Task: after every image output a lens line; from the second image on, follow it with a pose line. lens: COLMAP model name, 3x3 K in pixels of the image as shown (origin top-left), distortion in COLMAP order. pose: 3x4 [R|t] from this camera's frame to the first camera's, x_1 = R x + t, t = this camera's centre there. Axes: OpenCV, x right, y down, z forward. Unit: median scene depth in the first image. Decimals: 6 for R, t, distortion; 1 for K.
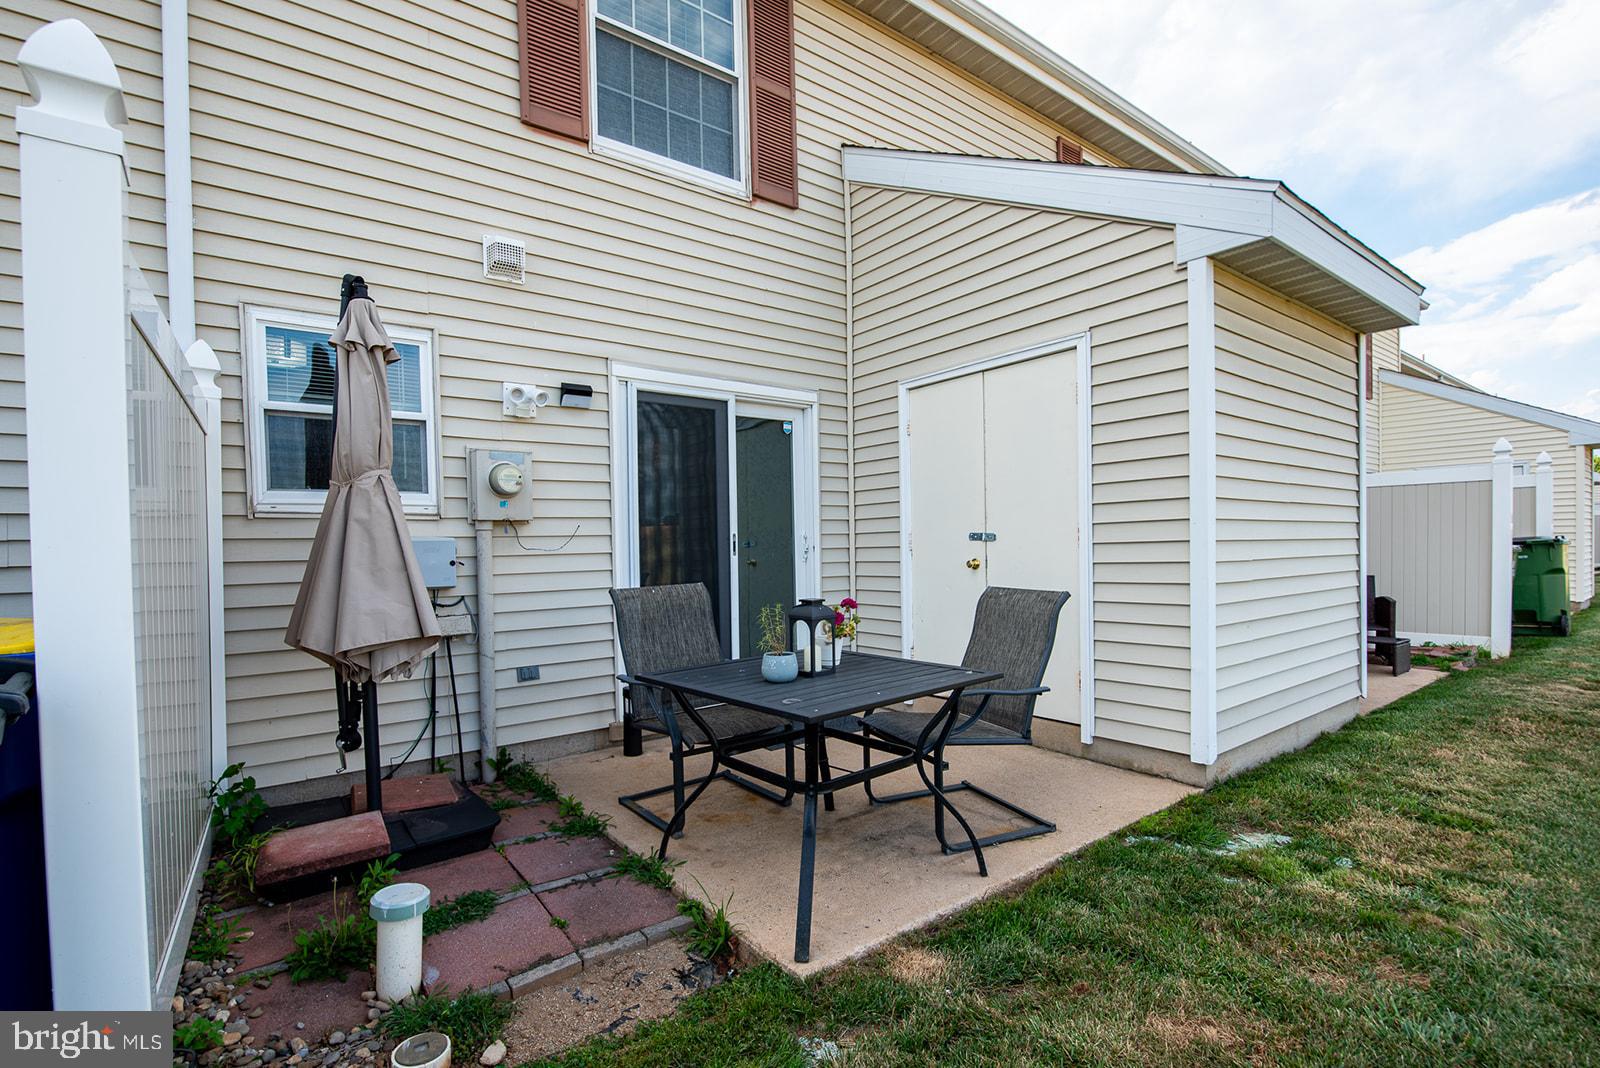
lens RADIAL K [[753.4, 0, 800.1], [0, 753.4, 557.4], [0, 0, 1]] dist [-0.014721, -0.000079]
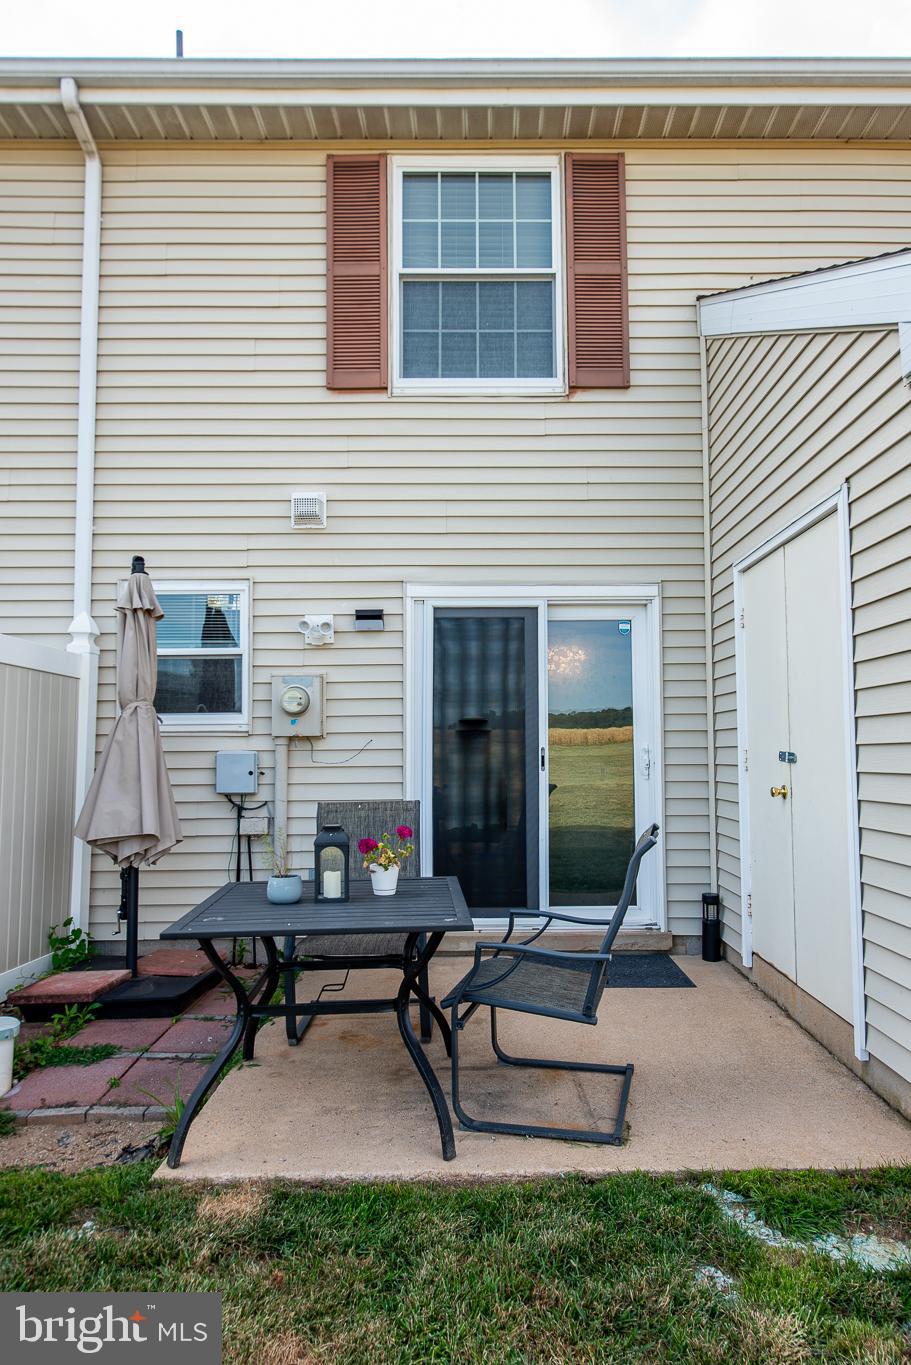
lens RADIAL K [[839.5, 0, 459.8], [0, 839.5, 686.6], [0, 0, 1]] dist [-0.001737, -0.000366]
pose [[0.798957, -0.030419, -0.600618, 0.525407], [-0.017686, 0.997099, -0.074026, -0.031482], [0.601128, 0.069767, 0.796102, 0.119434]]
